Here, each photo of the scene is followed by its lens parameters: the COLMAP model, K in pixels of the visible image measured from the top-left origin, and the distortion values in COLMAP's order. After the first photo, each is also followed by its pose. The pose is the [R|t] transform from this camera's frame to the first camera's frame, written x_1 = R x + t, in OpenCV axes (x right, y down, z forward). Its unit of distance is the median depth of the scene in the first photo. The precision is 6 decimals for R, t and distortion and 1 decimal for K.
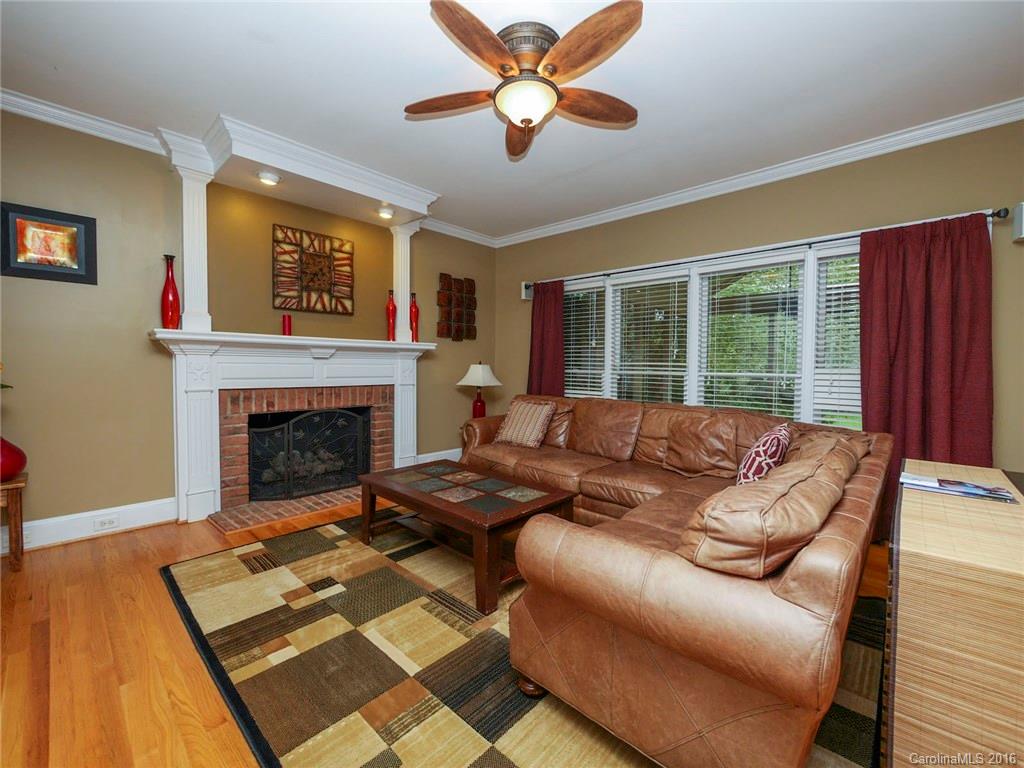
lens RADIAL K [[433.4, 0, 520.4], [0, 433.4, 379.2], [0, 0, 1]] dist [0.001087, -0.000191]
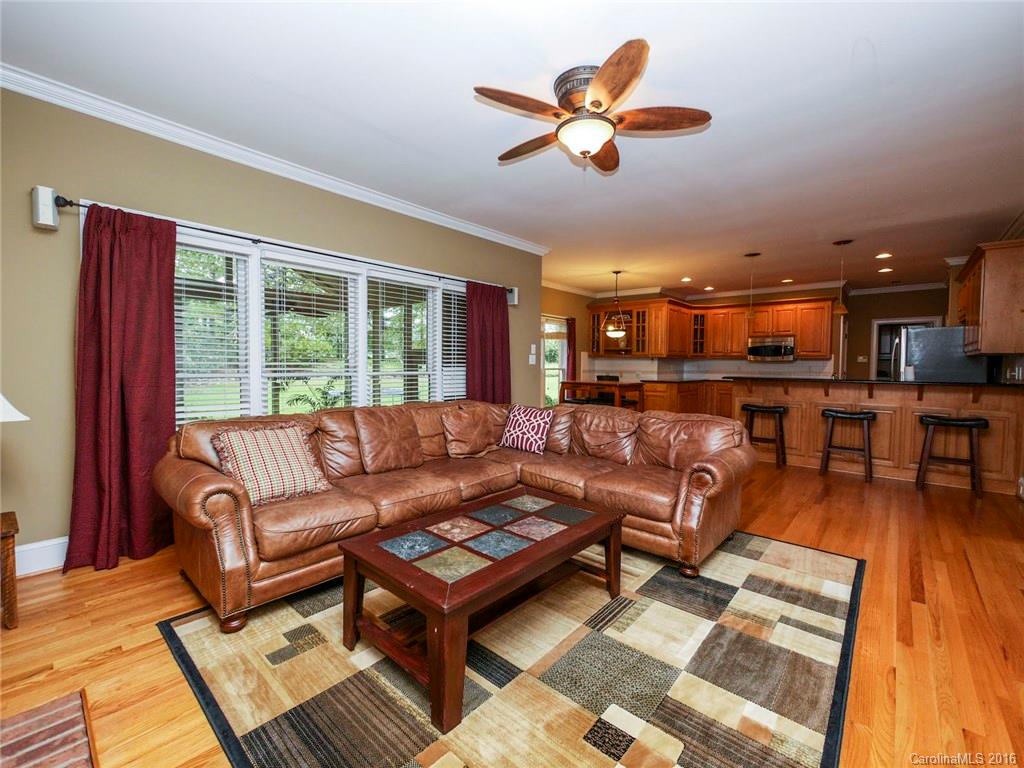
lens RADIAL K [[433.4, 0, 520.7], [0, 433.4, 375.7], [0, 0, 1]] dist [0.001087, -0.000191]
pose [[-0.021270, -0.036164, 0.999119, -0.952766], [0.024352, 0.999030, 0.036680, -0.057535], [-0.999477, 0.025110, -0.020369, 1.024123]]
